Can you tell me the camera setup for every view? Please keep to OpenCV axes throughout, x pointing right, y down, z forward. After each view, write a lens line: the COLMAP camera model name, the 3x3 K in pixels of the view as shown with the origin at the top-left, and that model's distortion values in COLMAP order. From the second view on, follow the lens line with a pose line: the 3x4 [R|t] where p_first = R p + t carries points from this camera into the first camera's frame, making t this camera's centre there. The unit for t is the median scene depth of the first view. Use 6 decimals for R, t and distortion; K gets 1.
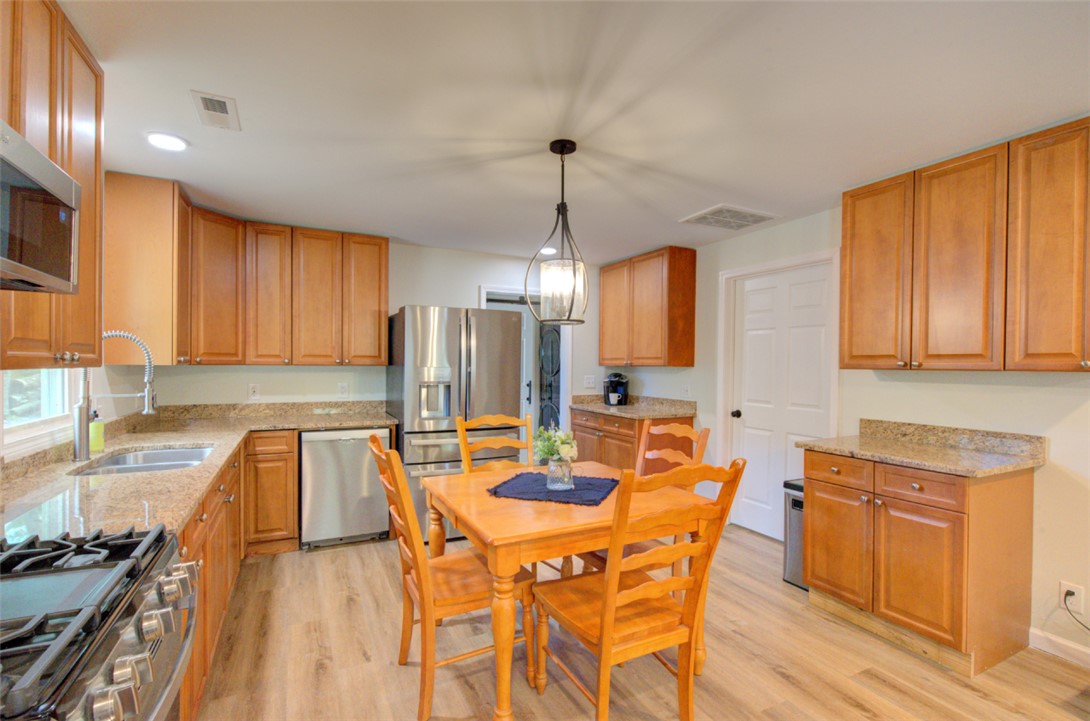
lens RADIAL K [[484.0, 0, 547.6], [0, 484.0, 369.8], [0, 0, 1]] dist [-0.001713, -0.001765]
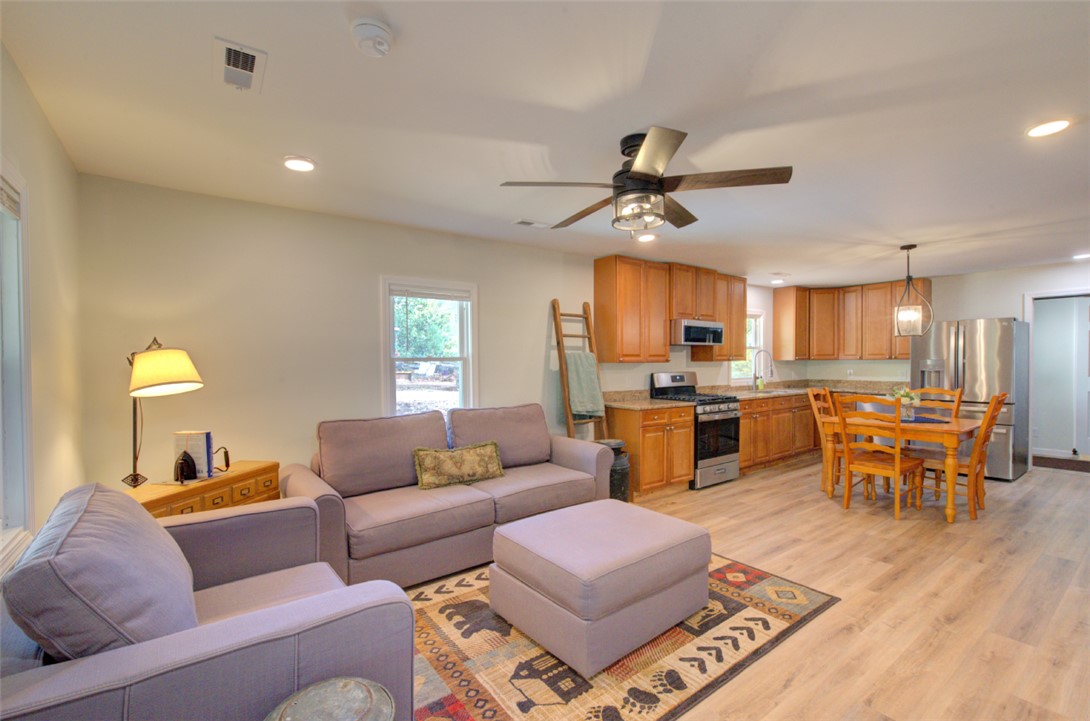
lens RADIAL K [[484.0, 0, 548.0], [0, 484.0, 369.0], [0, 0, 1]] dist [-0.001713, -0.001765]
pose [[0.155271, -0.001212, -0.987871, 1.132919], [0.004392, 0.999990, -0.000536, 0.022210], [0.987862, -0.004255, 0.155275, -0.481325]]
